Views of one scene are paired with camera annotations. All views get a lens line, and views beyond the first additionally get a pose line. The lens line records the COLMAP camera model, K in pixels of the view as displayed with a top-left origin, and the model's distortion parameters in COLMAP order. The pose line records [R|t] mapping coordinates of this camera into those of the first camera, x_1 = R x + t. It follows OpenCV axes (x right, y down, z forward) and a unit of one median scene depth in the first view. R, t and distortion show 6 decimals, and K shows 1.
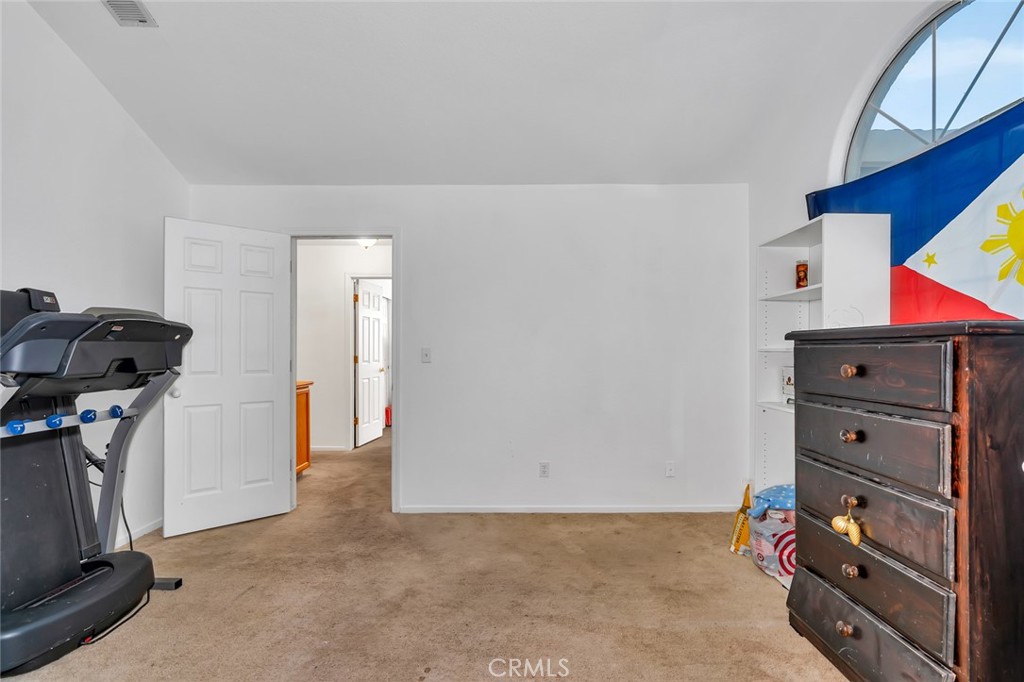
lens RADIAL K [[487.7, 0, 512.0], [0, 487.7, 341.0], [0, 0, 1]] dist [0.000037, 0.000167]
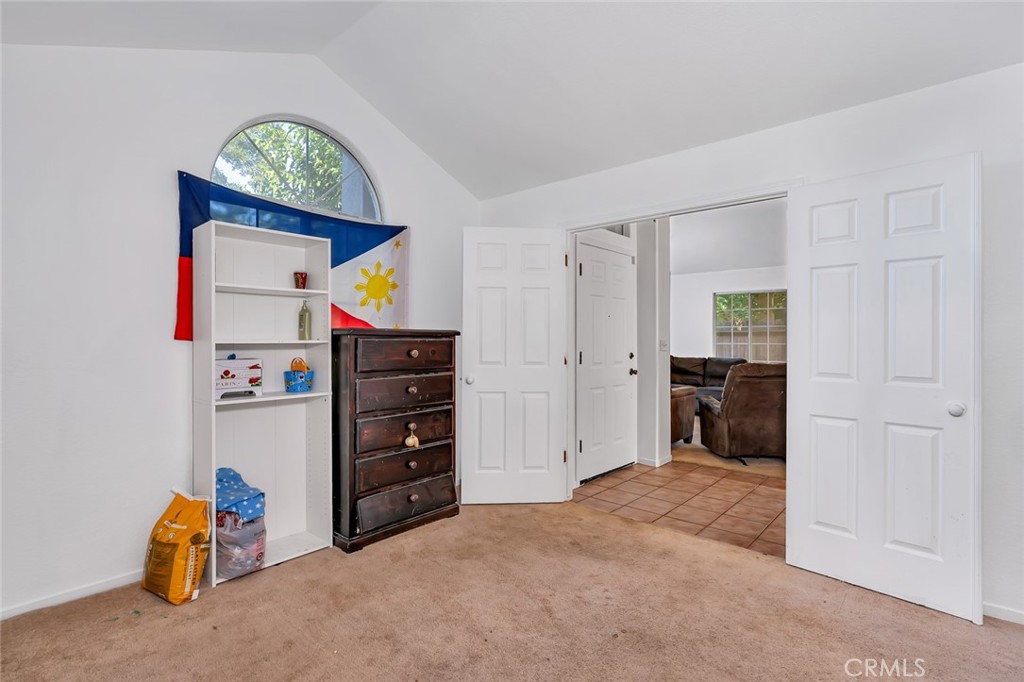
lens RADIAL K [[487.7, 0, 512.0], [0, 487.7, 341.0], [0, 0, 1]] dist [0.000037, 0.000167]
pose [[-0.747011, -0.002535, 0.664806, -0.750604], [-0.013097, 0.999855, -0.010904, 0.027712], [-0.664682, -0.016852, -0.746936, 2.056378]]
